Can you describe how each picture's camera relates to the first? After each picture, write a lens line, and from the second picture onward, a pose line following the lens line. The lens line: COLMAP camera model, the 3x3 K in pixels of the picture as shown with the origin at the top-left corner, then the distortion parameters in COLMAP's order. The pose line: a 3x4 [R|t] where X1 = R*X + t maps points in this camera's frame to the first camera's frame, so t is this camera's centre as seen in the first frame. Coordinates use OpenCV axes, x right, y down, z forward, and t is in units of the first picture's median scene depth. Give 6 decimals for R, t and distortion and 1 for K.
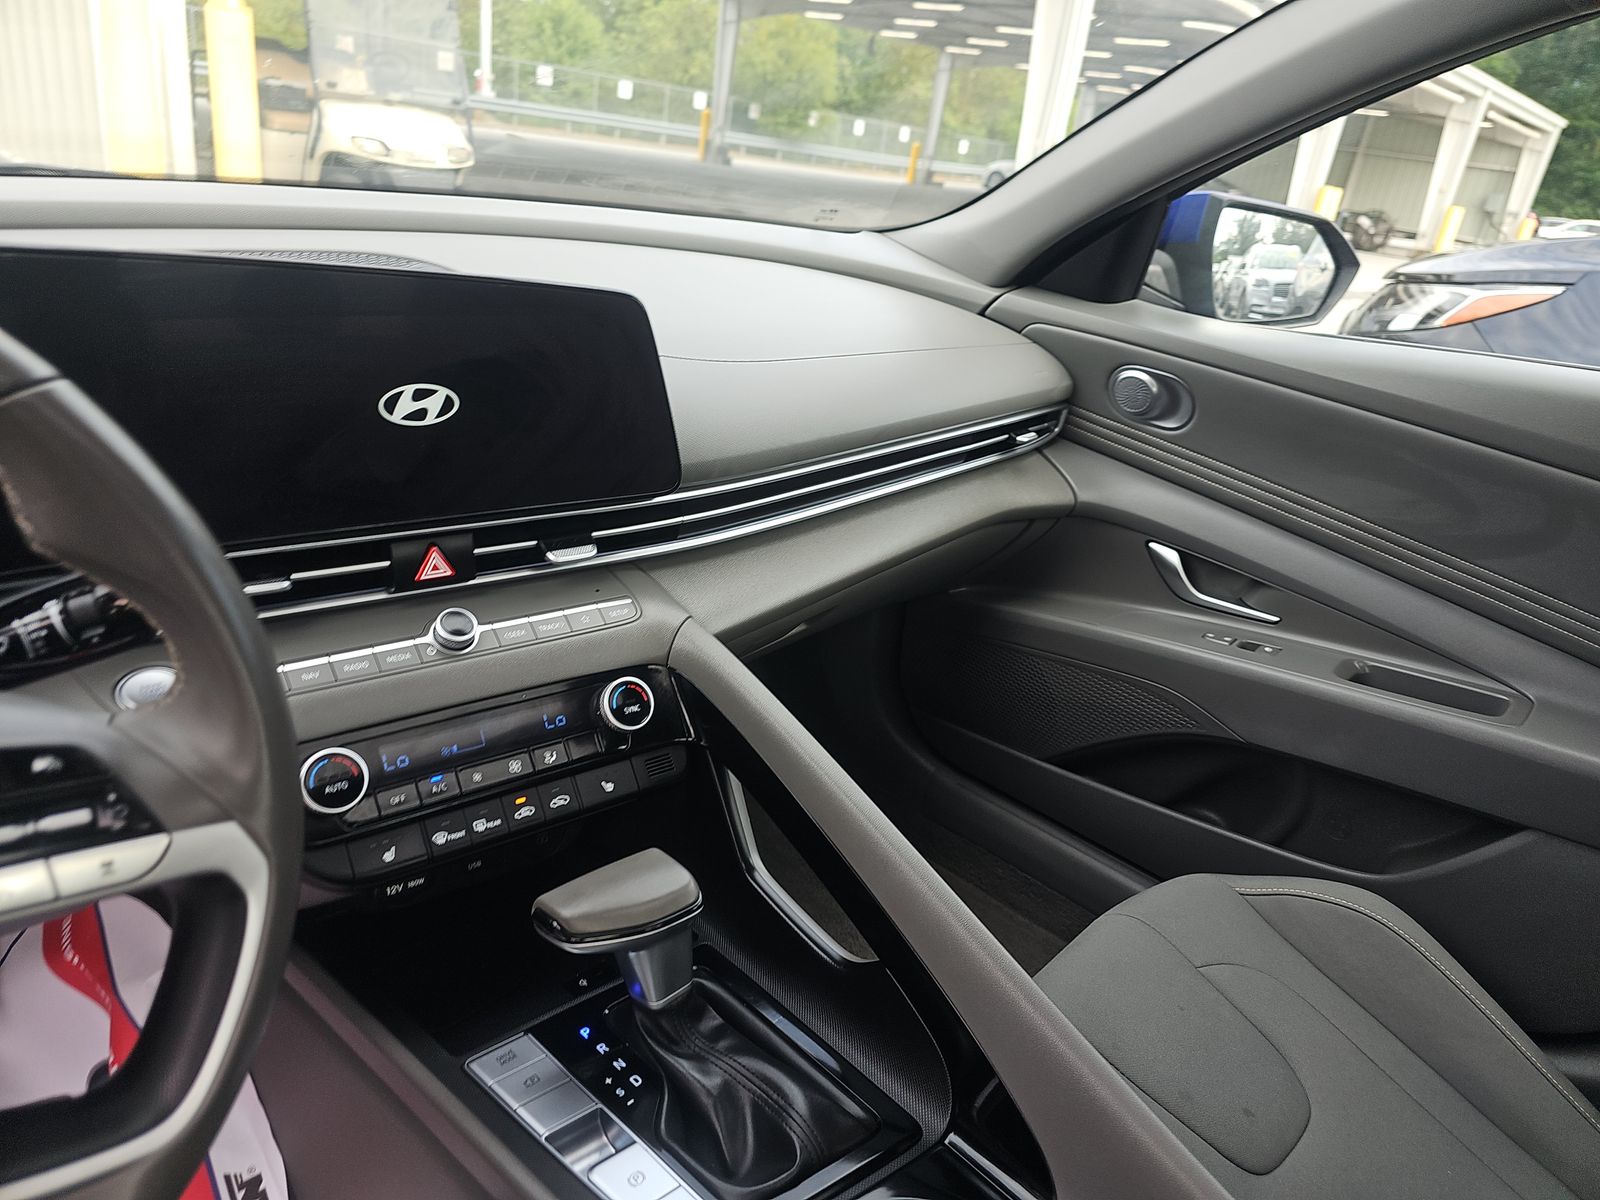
lens RADIAL K [[1054.0, 0, 794.4], [0, 1054.0, 605.8], [0, 0, 1]] dist [0.069051, -0.066849]
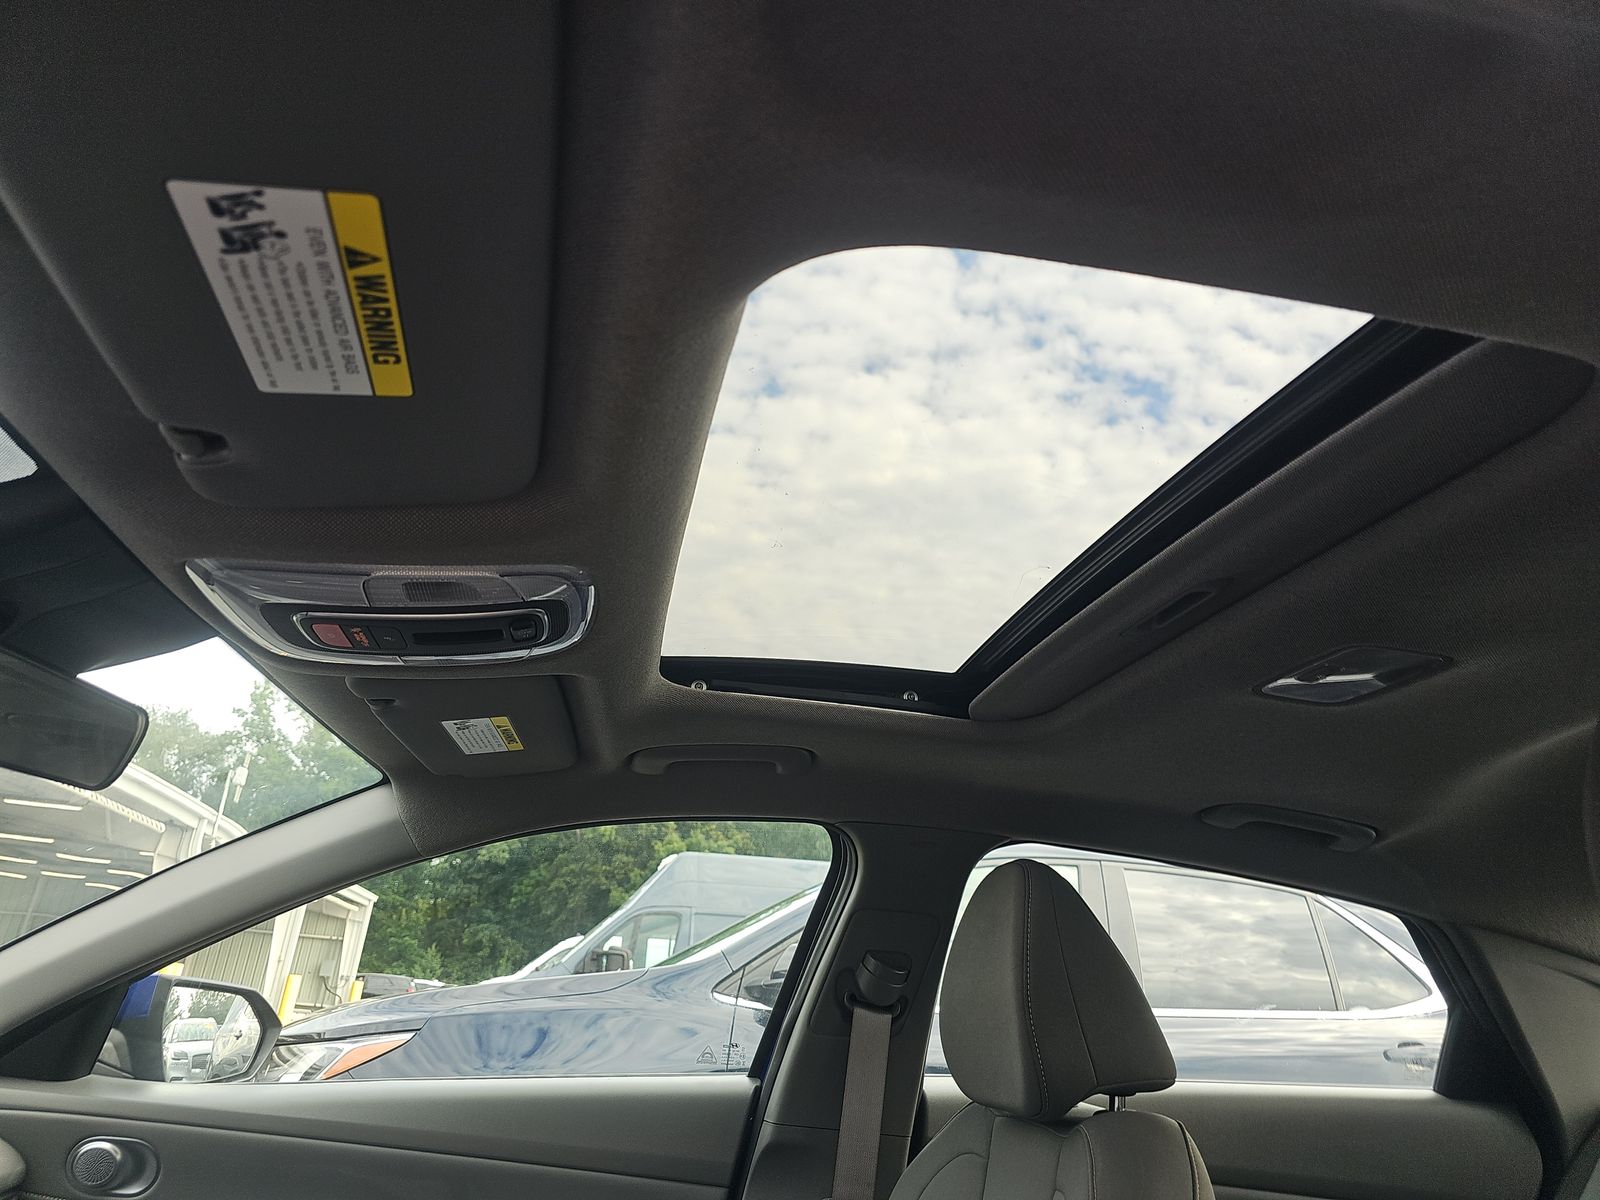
lens RADIAL K [[1054.0, 0, 794.4], [0, 1054.0, 605.8], [0, 0, 1]] dist [0.069051, -0.066849]
pose [[0.588893, 0.214723, 0.779166, -0.209537], [0.331567, 0.815014, -0.475200, 0.078032], [-0.737067, 0.538188, 0.408761, -0.227987]]
